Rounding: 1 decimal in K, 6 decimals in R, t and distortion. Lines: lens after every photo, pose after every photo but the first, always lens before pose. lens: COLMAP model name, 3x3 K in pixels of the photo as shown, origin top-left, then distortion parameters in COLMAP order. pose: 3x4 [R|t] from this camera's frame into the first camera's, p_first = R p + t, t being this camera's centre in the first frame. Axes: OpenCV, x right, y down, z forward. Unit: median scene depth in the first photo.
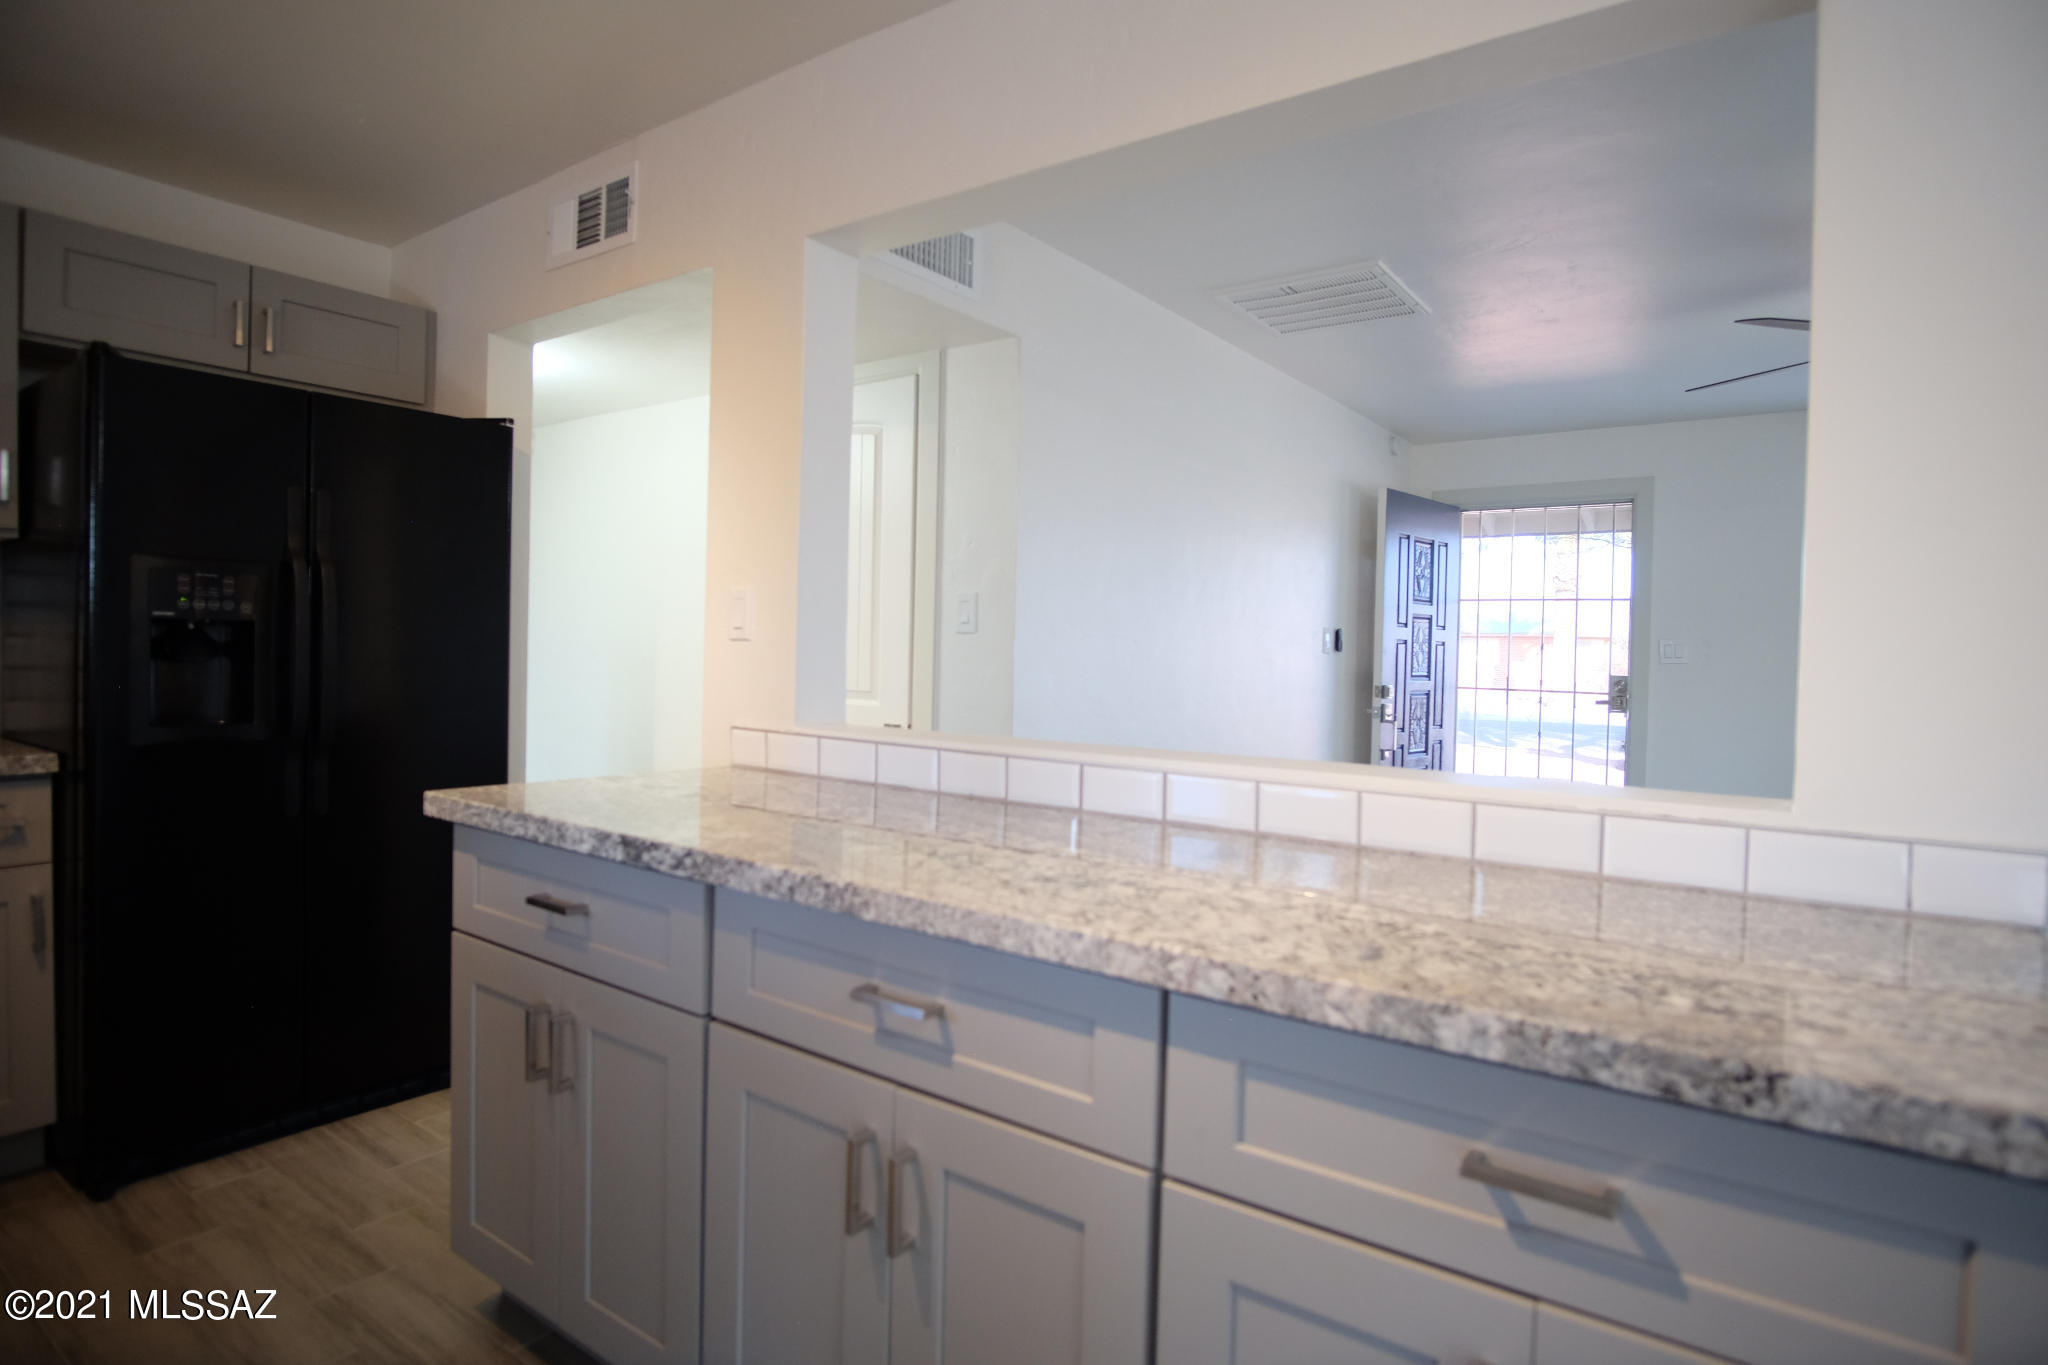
lens RADIAL K [[1095.2, 0, 1022.7], [0, 1095.2, 665.7], [0, 0, 1]] dist [-0.037824, 0.012610]
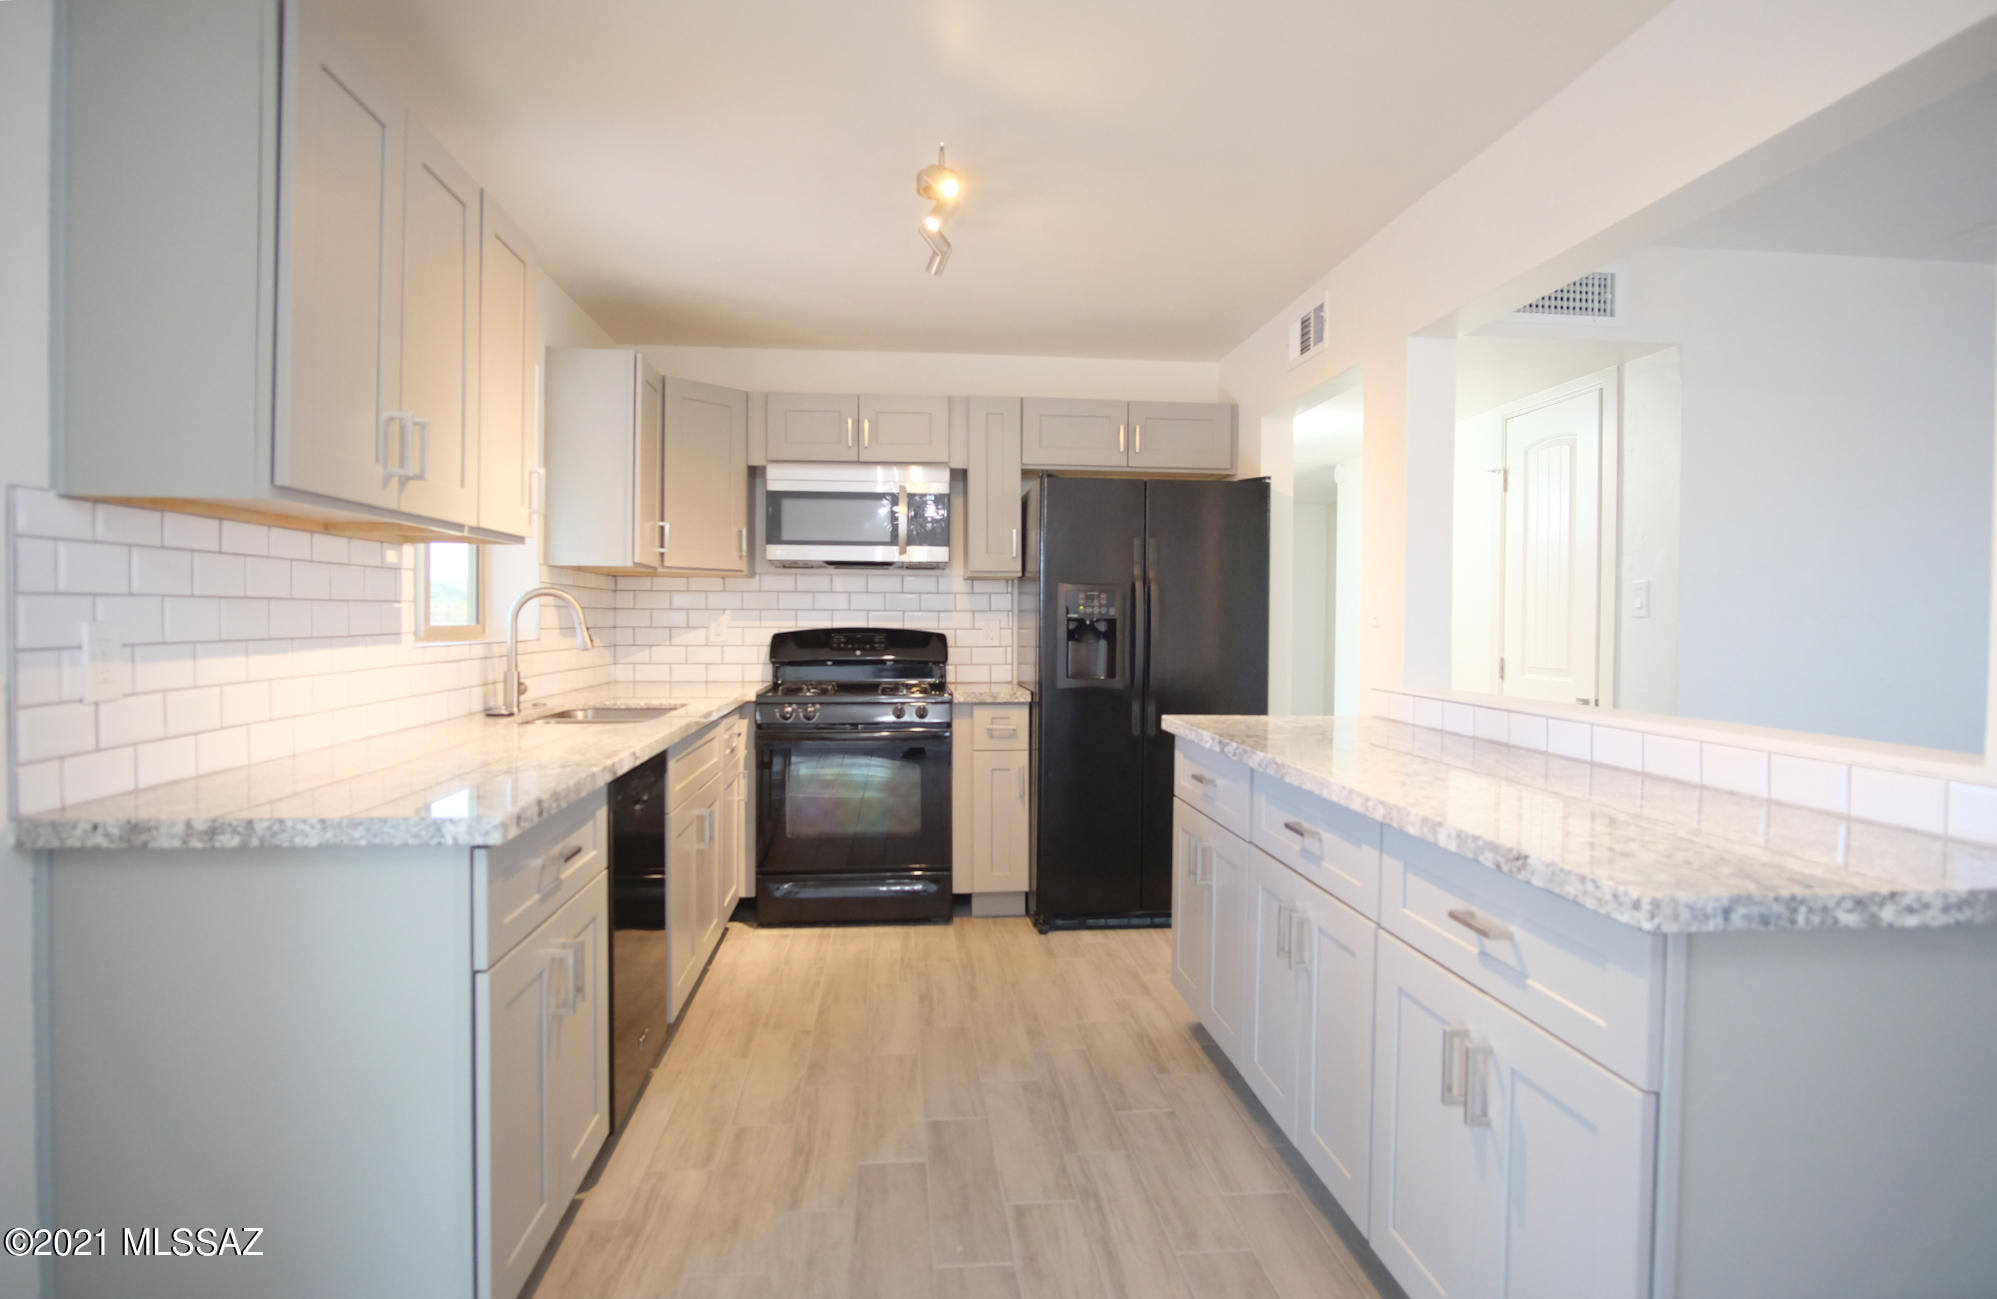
lens RADIAL K [[1031.7, 0, 998.1], [0, 1031.7, 631.2], [0, 0, 1]] dist [-0.001186, -0.000094]
pose [[0.669109, -0.009095, -0.743108, 0.399230], [-0.005202, 0.999843, -0.016921, 0.007223], [0.743146, 0.015187, 0.668957, -0.247526]]
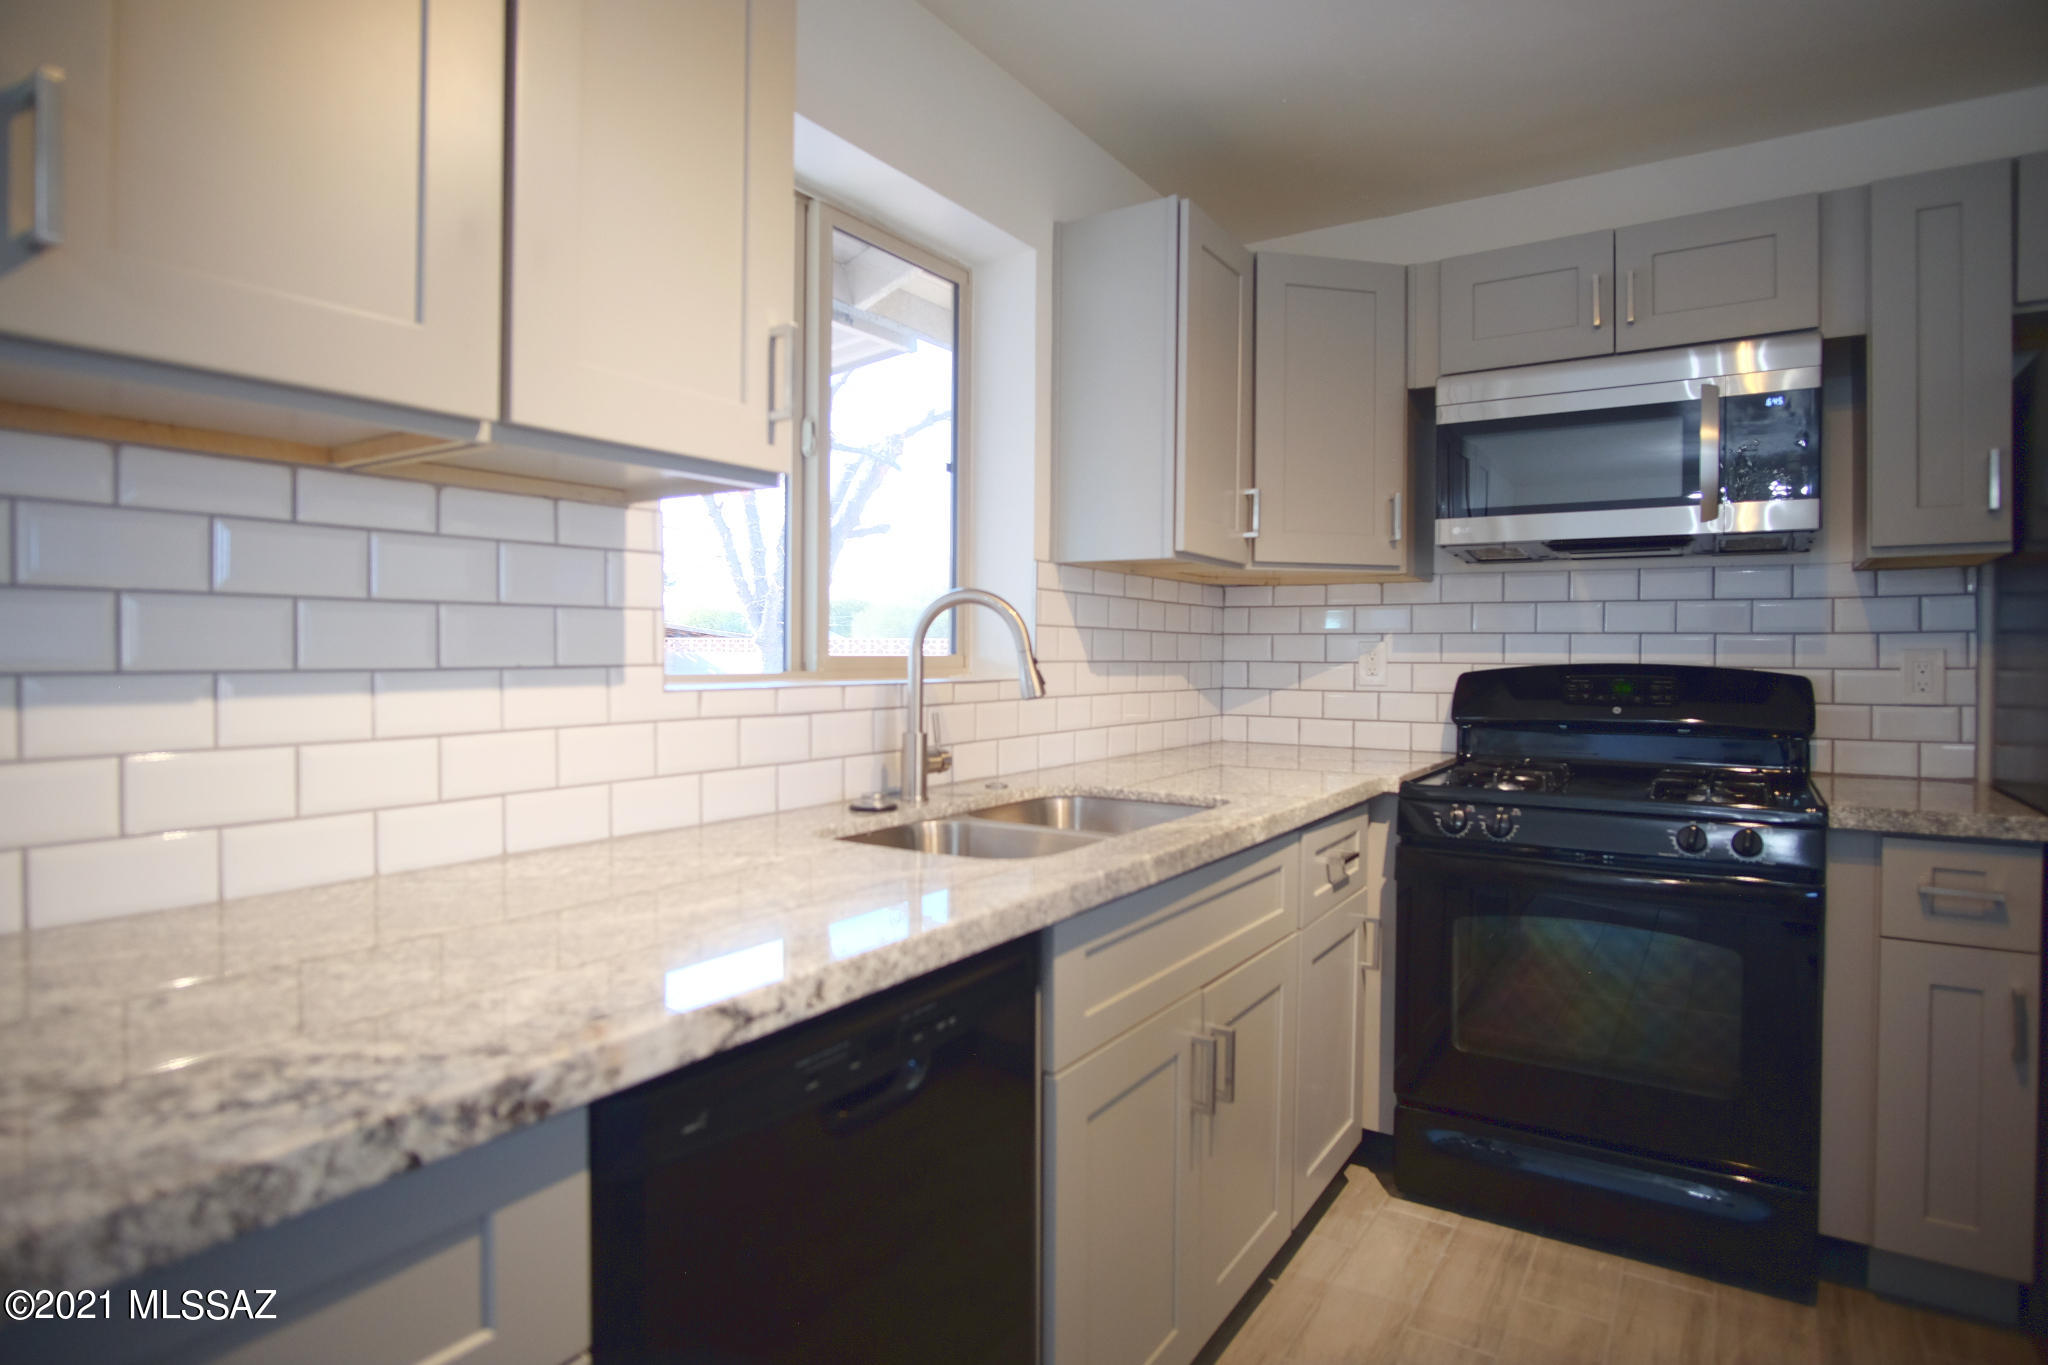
lens RADIAL K [[1095.2, 0, 1022.7], [0, 1095.2, 665.7], [0, 0, 1]] dist [-0.037824, 0.012610]
pose [[0.053034, -0.008737, -0.998554, -0.155048], [-0.023895, 0.999664, -0.010016, -0.003996], [0.998307, 0.024392, 0.052807, 0.199836]]
